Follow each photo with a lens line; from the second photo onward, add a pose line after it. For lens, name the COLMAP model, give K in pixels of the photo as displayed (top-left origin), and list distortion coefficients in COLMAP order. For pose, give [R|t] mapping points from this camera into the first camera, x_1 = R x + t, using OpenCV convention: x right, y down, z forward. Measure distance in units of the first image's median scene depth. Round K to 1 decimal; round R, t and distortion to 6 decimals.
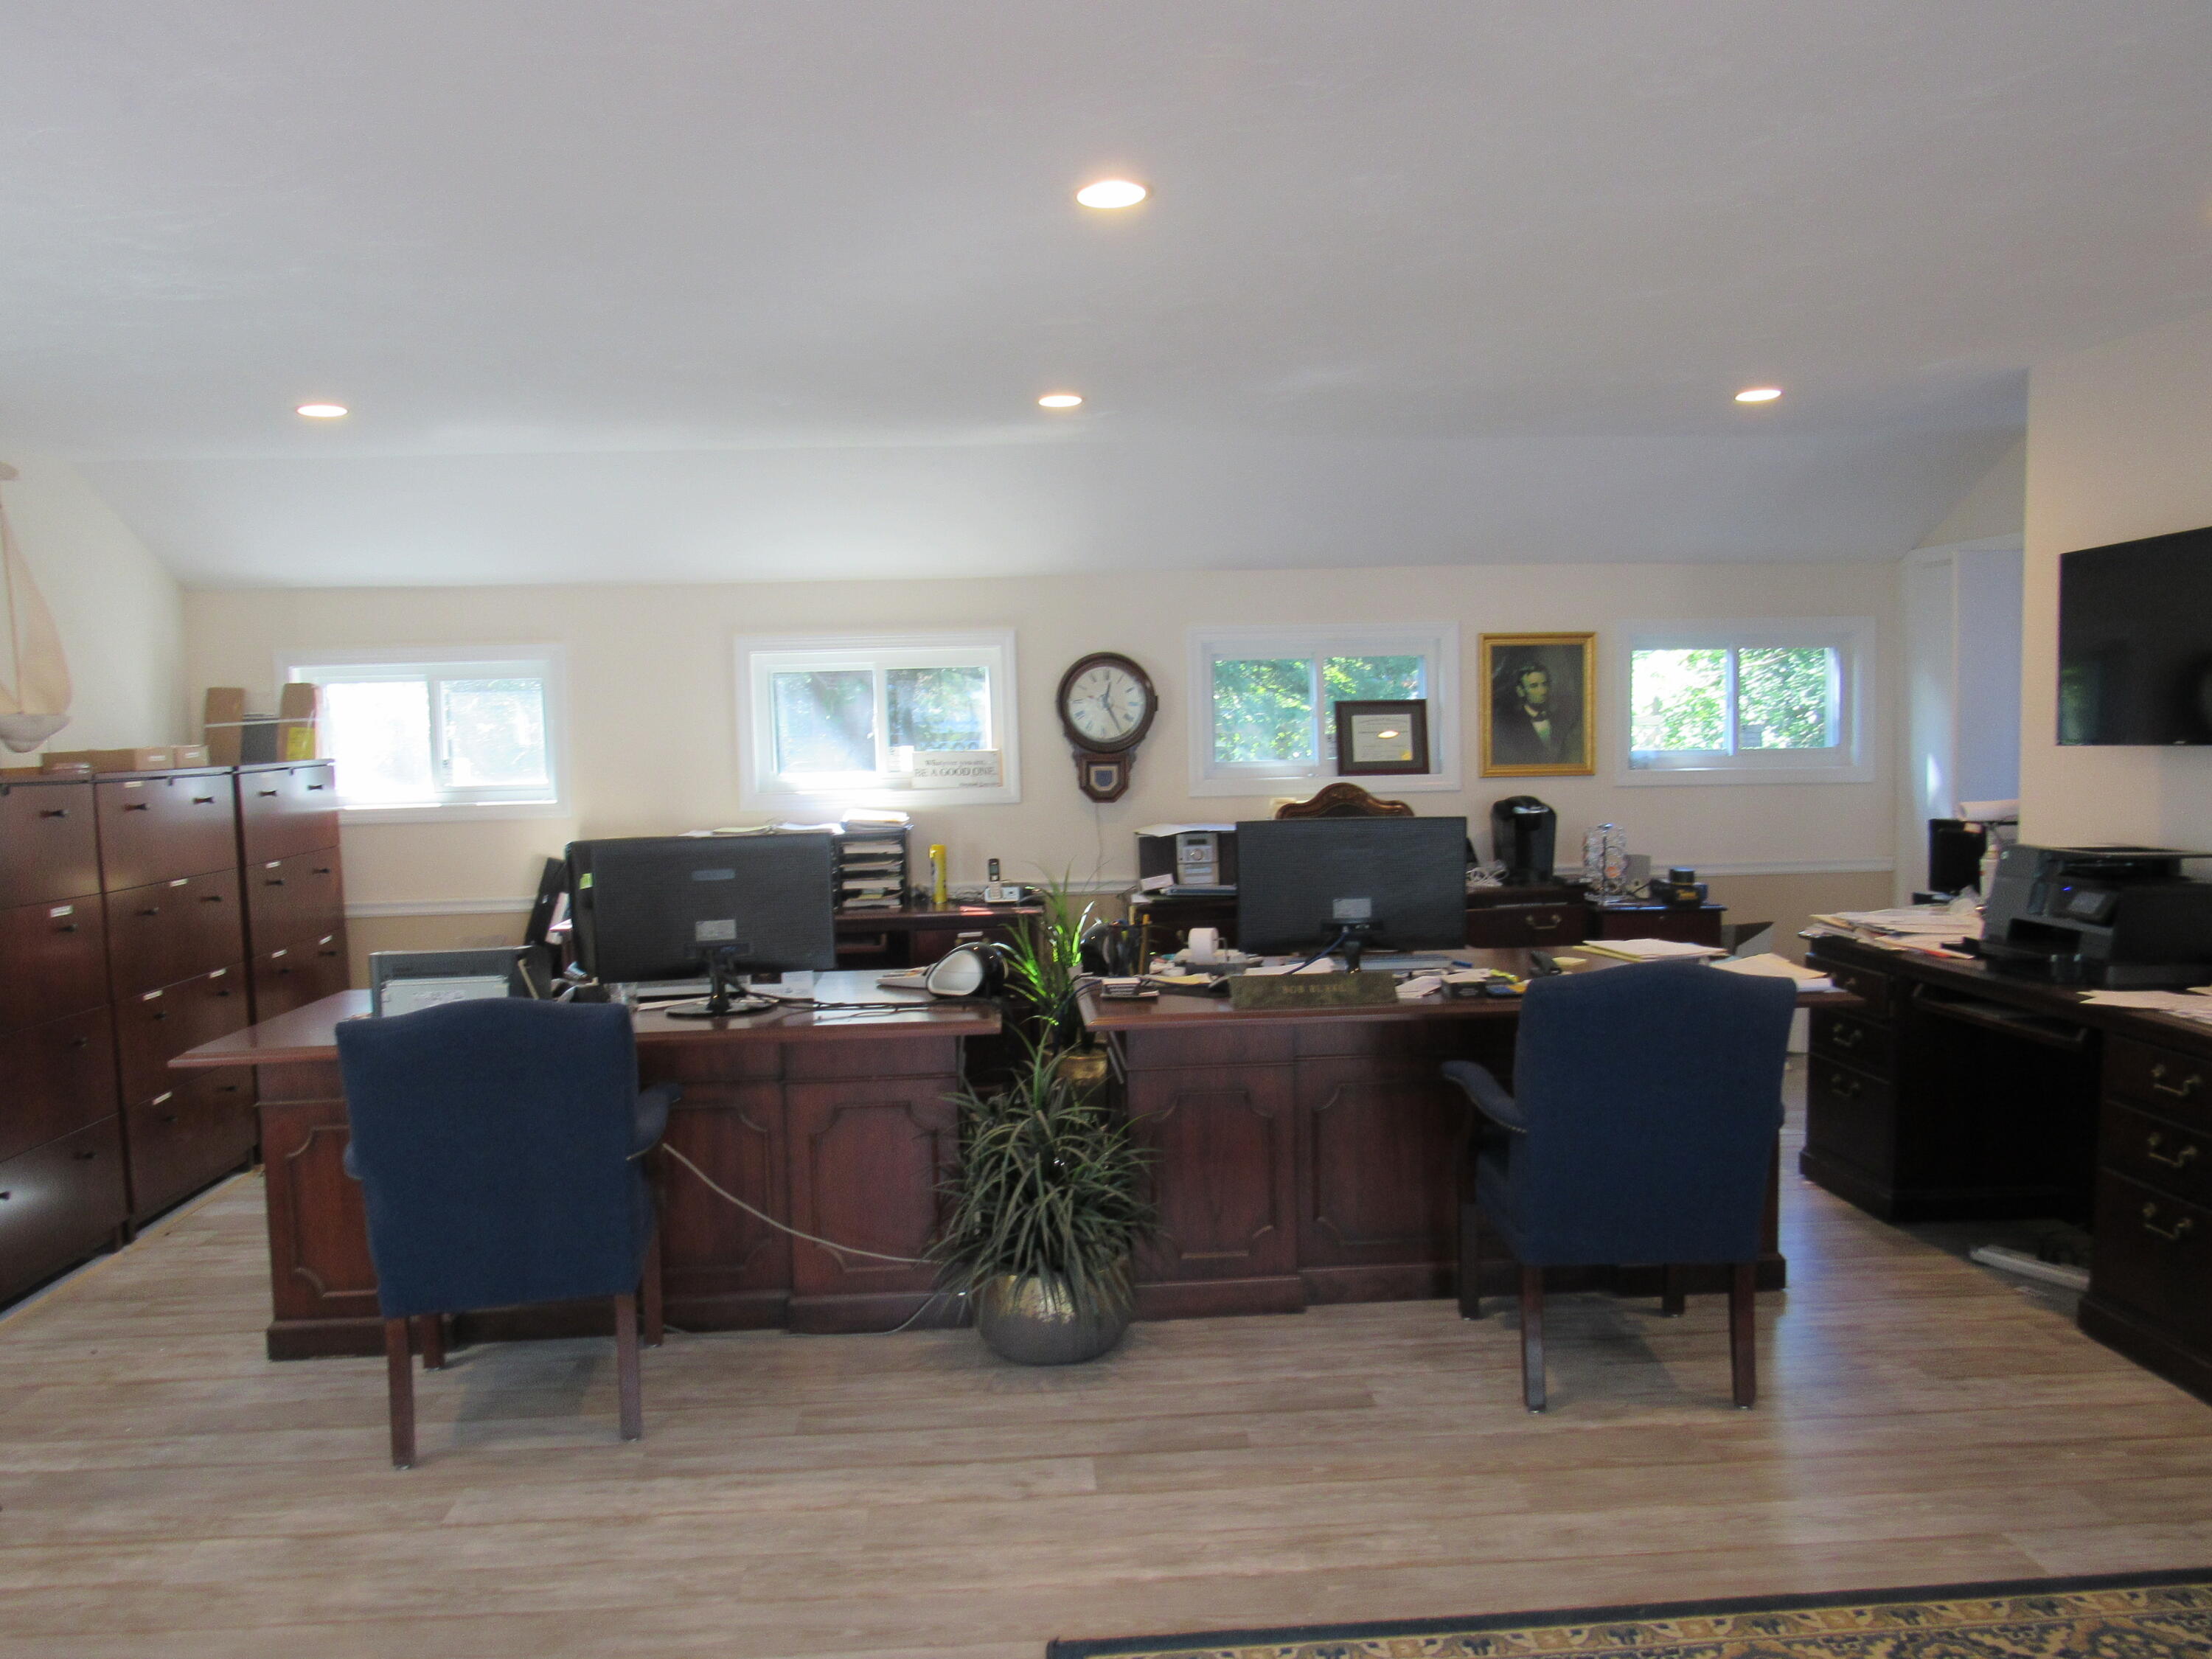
lens RADIAL K [[1559.0, 0, 1106.0], [0, 1559.0, 829.5], [0, 0, 1]] dist [-0.055154, 0.003226]
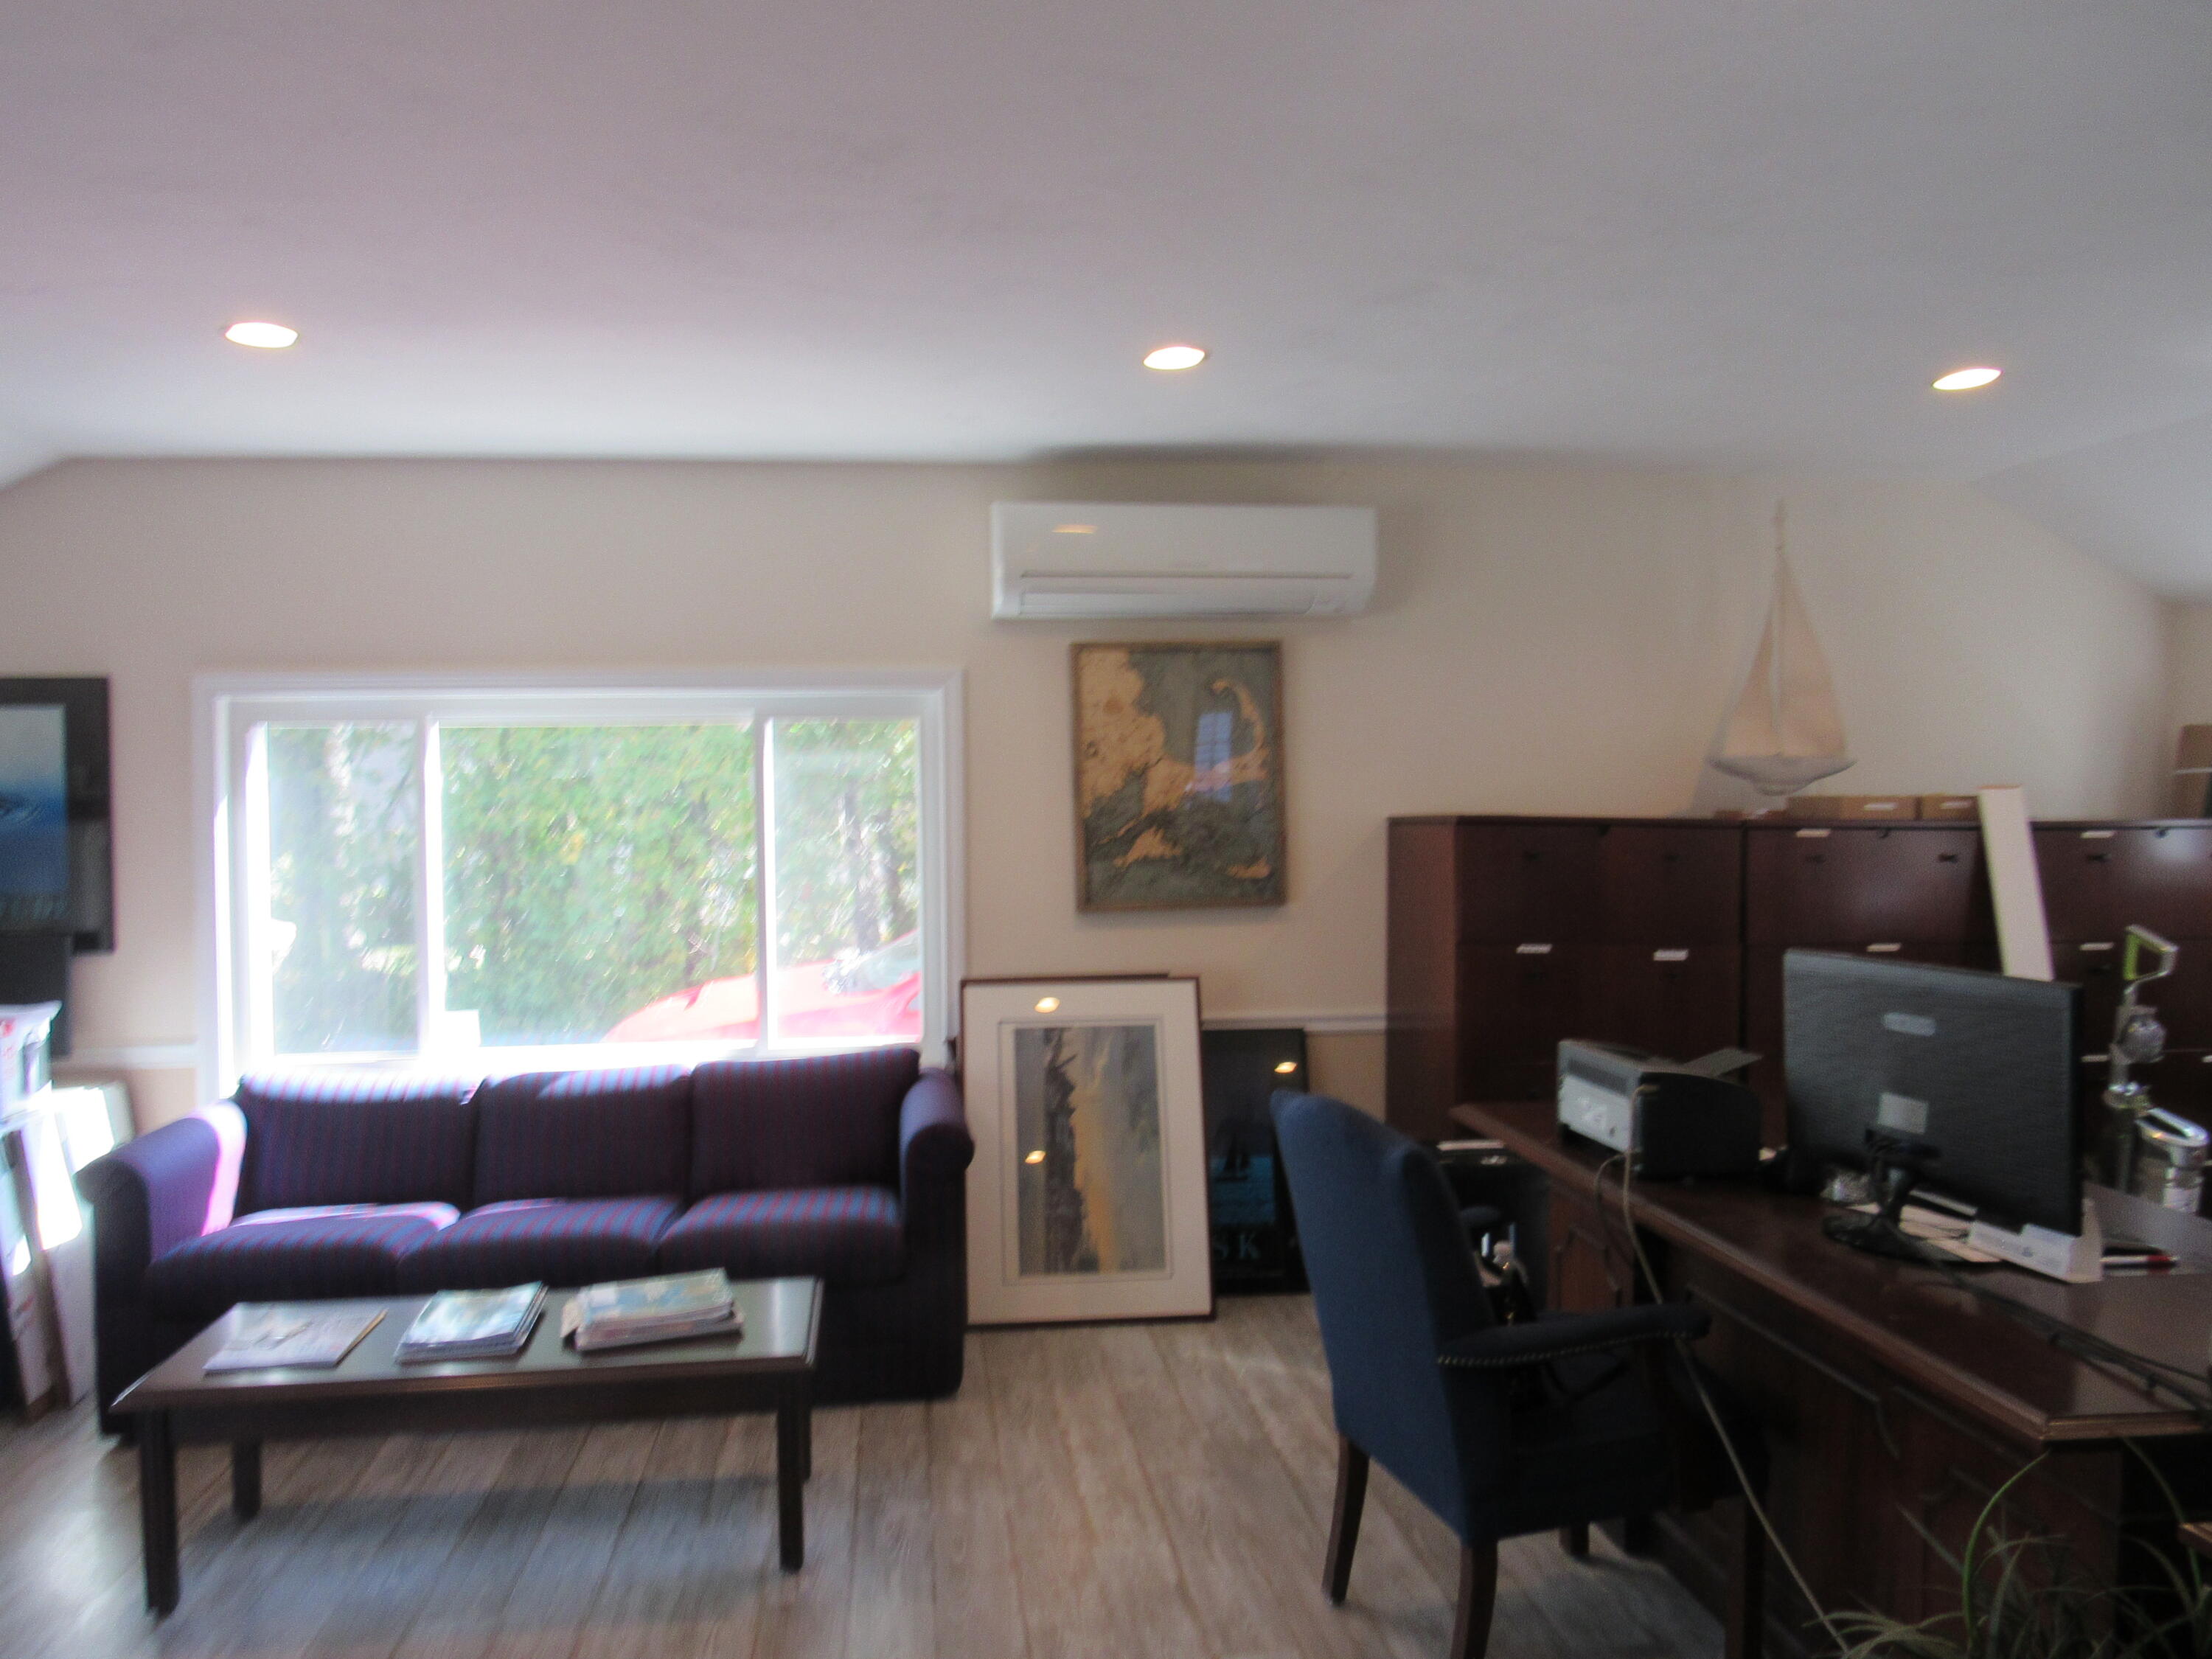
lens RADIAL K [[1559.0, 0, 1106.0], [0, 1559.0, 829.5], [0, 0, 1]] dist [-0.055154, 0.003226]
pose [[0.056010, 0.048008, -0.997275, 0.360523], [-0.076589, 0.996107, 0.043650, -0.053537], [0.995488, 0.073935, 0.059469, 0.697020]]
